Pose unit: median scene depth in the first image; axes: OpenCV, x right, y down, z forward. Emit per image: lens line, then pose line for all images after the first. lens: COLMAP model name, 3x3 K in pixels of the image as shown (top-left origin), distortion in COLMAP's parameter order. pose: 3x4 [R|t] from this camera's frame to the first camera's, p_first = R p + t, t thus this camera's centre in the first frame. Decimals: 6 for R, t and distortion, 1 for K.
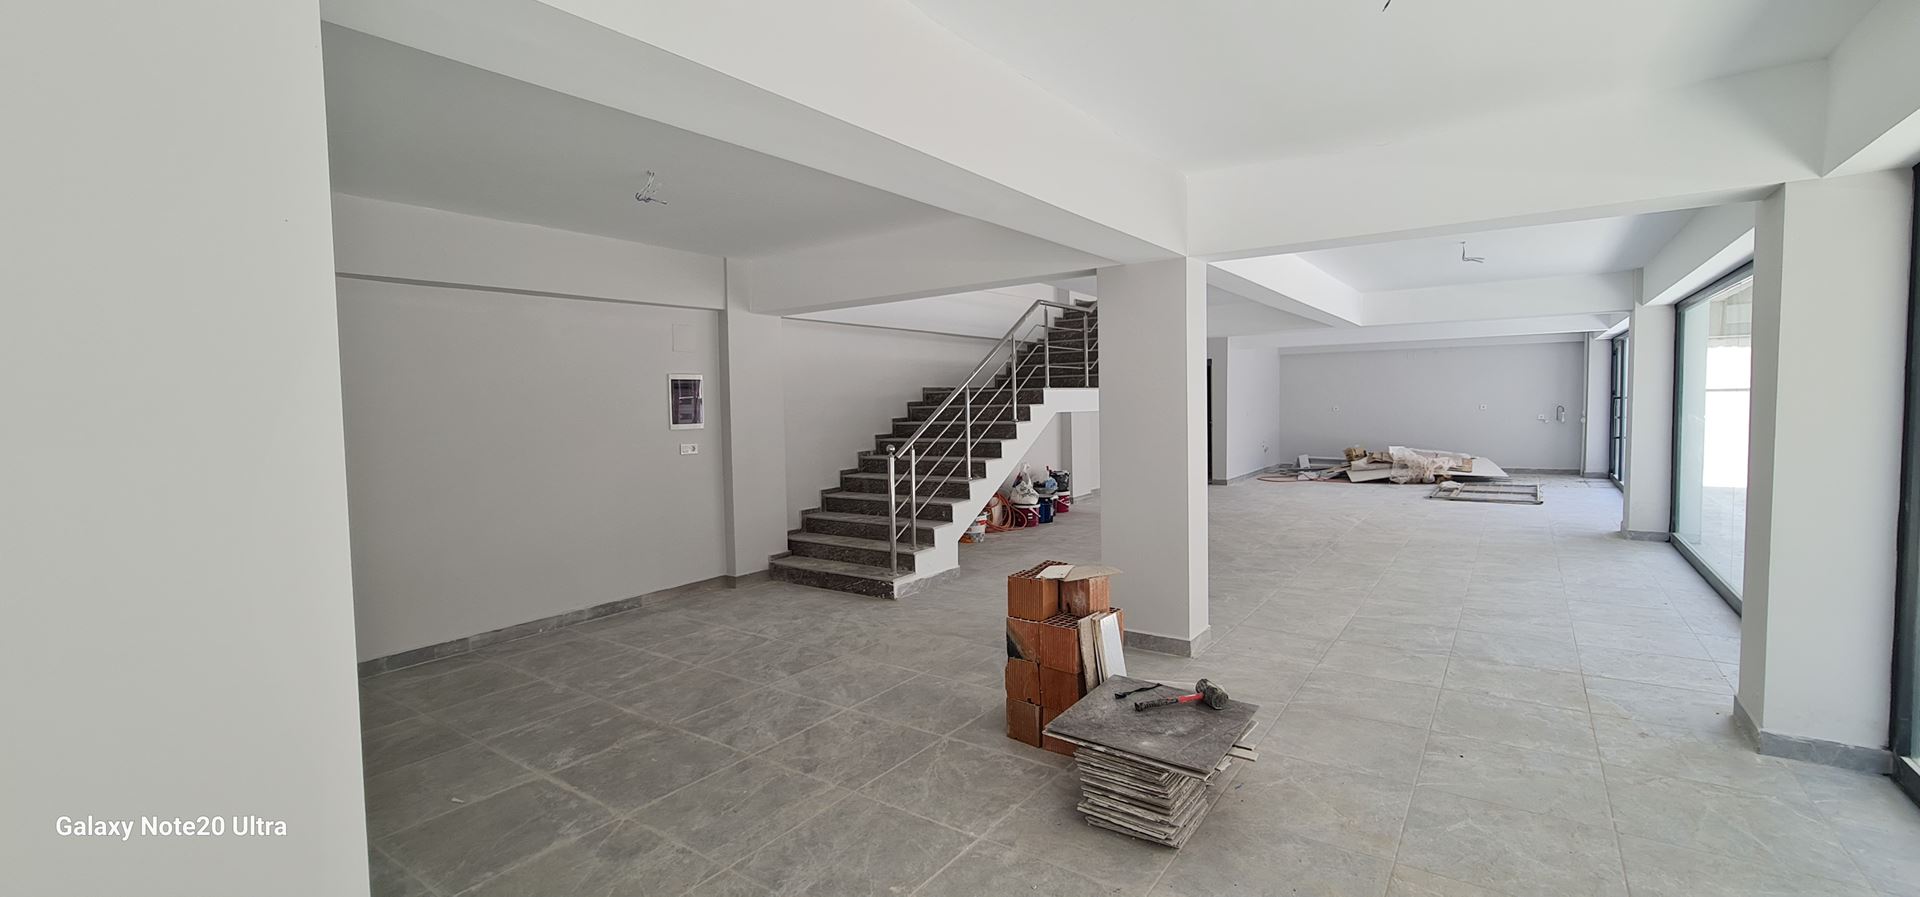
lens RADIAL K [[777.4, 0, 969.0], [0, 777.4, 445.5], [0, 0, 1]] dist [-0.009632, 0.000401]
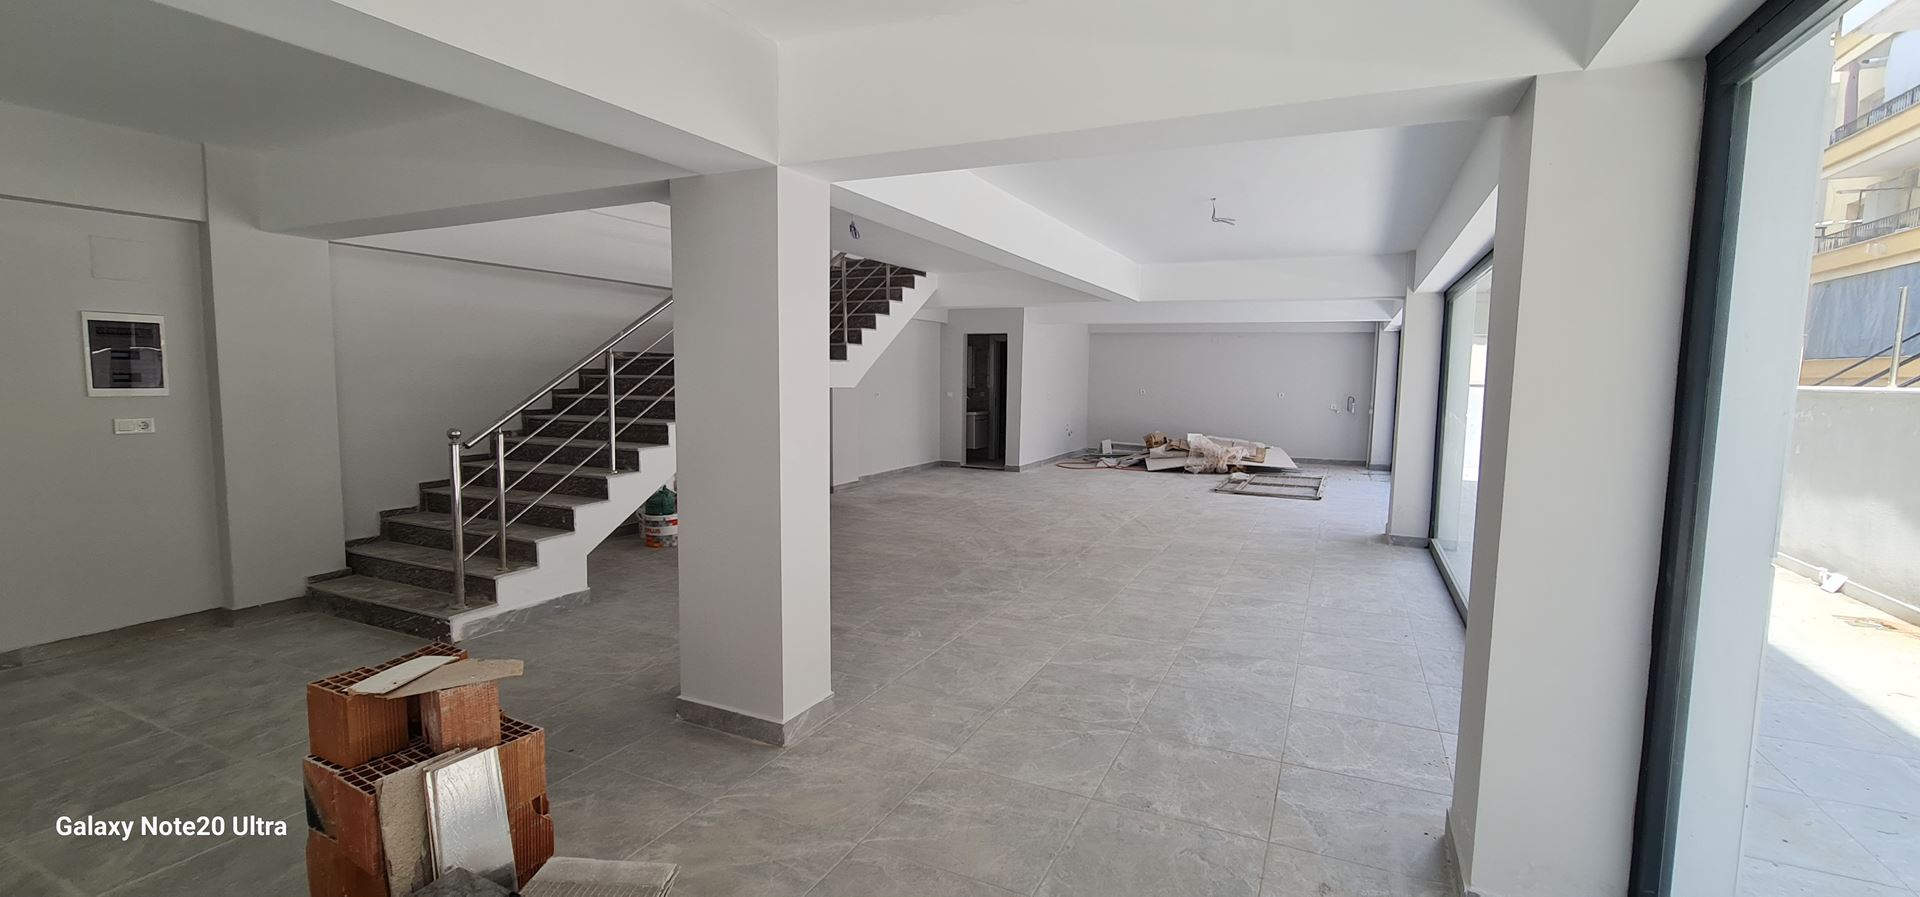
lens RADIAL K [[790.0, 0, 971.1], [0, 790.0, 444.9], [0, 0, 1]] dist [-0.007690, 0.000403]
pose [[0.983331, 0.019537, 0.180772, 0.204327], [-0.025646, 0.999174, 0.031517, -0.016806], [-0.180007, -0.035628, 0.983020, 0.179958]]
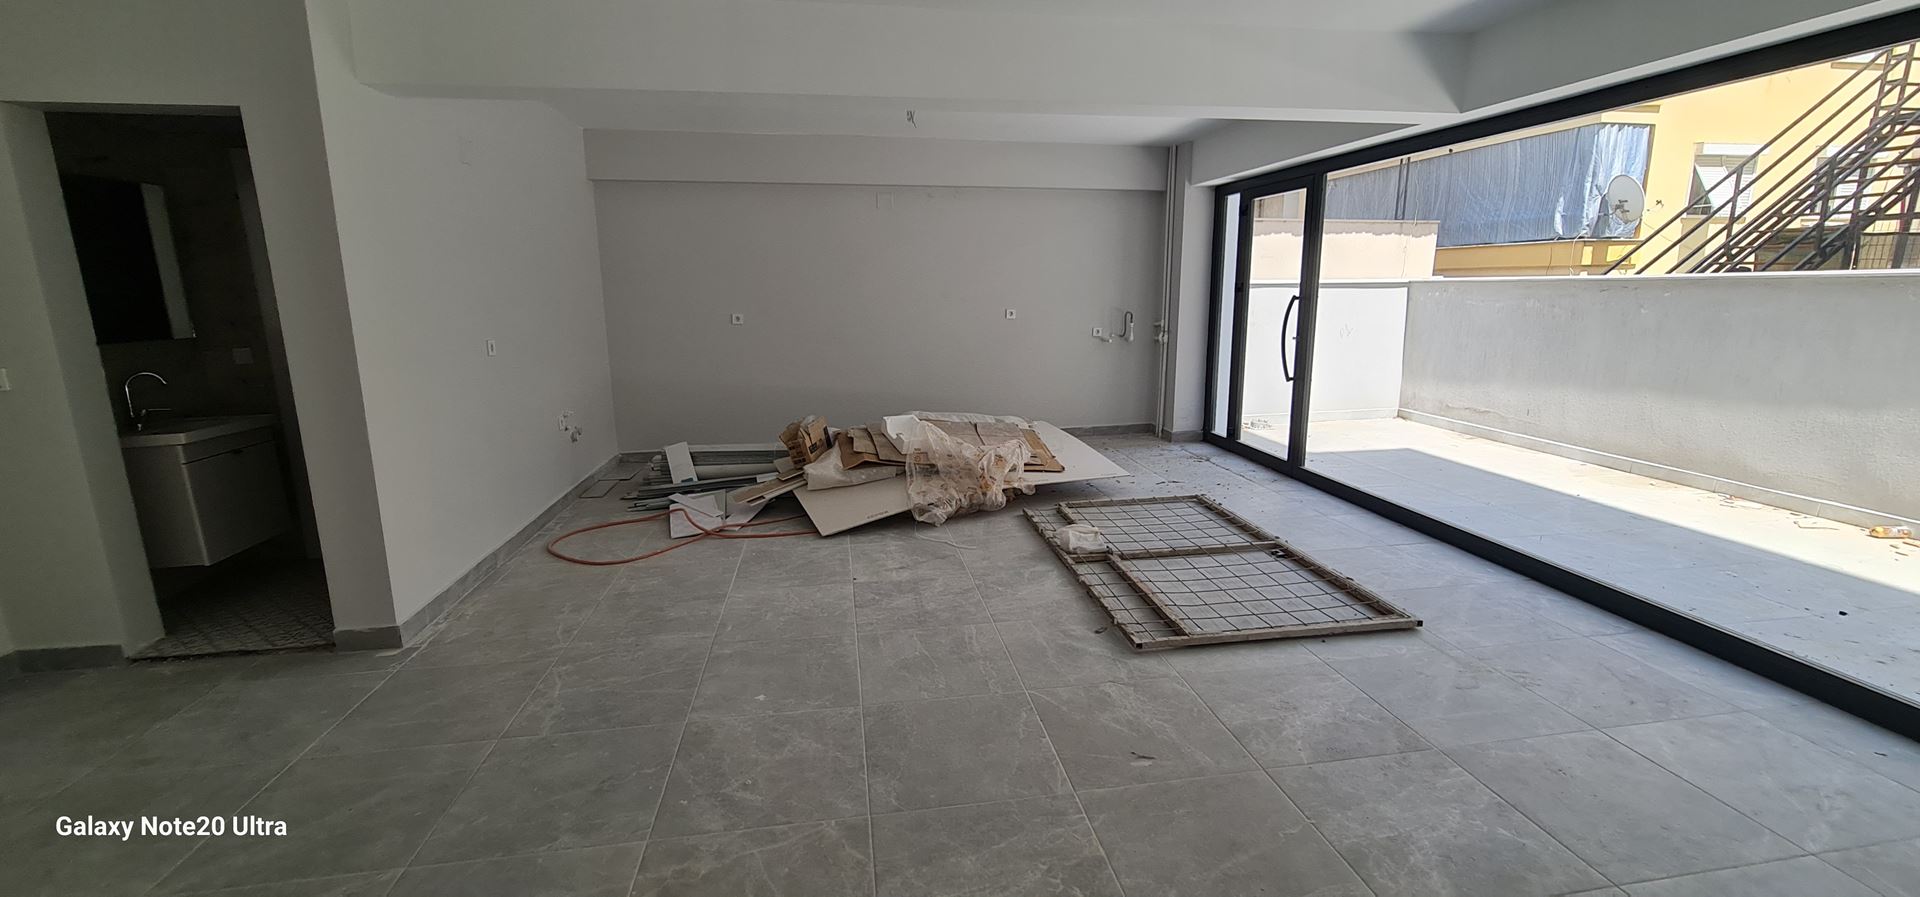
lens RADIAL K [[777.4, 0, 969.0], [0, 777.4, 445.5], [0, 0, 1]] dist [-0.009632, 0.000401]
pose [[0.705967, -0.128131, 0.696558, 0.568265], [0.033624, 0.988454, 0.147746, -0.082553], [-0.707446, -0.080883, 0.702124, 1.340397]]
